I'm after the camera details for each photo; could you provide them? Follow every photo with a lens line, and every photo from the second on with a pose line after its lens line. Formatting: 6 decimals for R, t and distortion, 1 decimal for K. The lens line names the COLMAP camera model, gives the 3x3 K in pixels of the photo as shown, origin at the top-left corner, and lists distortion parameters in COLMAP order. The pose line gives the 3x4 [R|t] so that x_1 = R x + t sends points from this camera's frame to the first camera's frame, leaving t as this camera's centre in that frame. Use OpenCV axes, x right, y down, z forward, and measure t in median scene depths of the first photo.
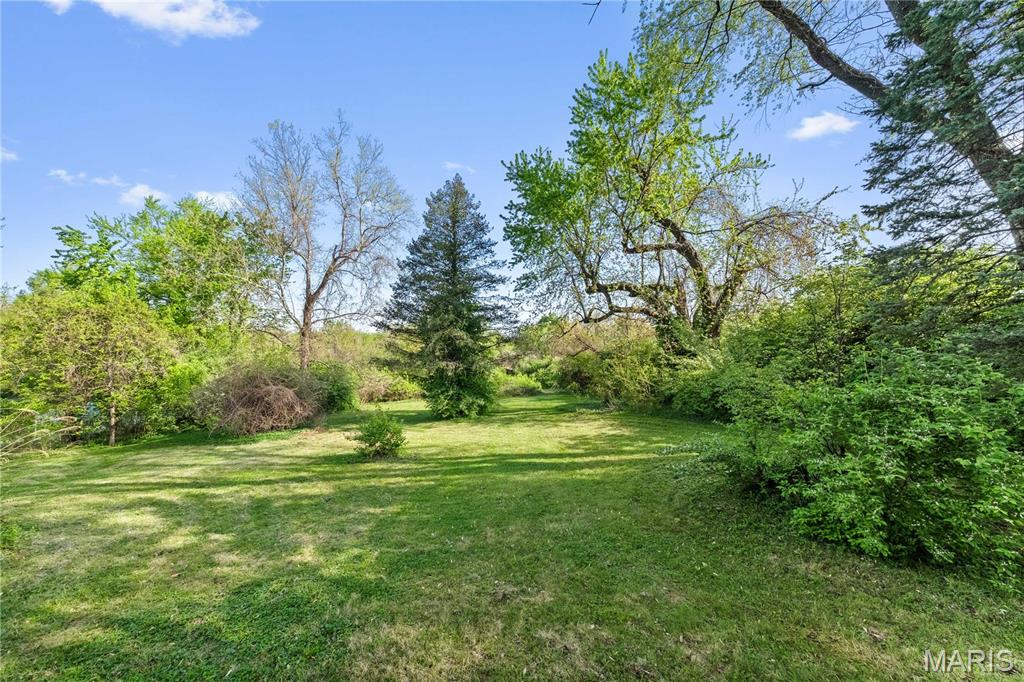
lens RADIAL K [[353.1, 0, 508.6], [0, 353.1, 339.4], [0, 0, 1]] dist [-0.002821, 0.000284]
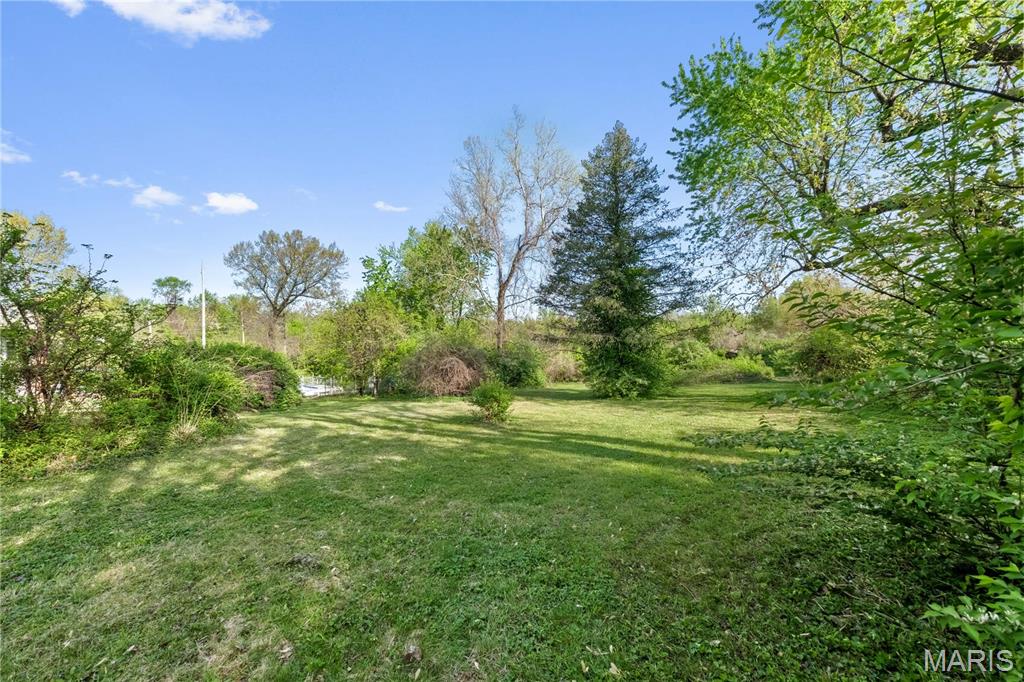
lens RADIAL K [[353.1, 0, 509.5], [0, 353.1, 341.6], [0, 0, 1]] dist [-0.002821, 0.000284]
pose [[0.802046, -0.023229, -0.596810, 0.148305], [0.041289, 0.999009, 0.016605, 0.048305], [0.595833, -0.037960, 0.802211, 0.125444]]
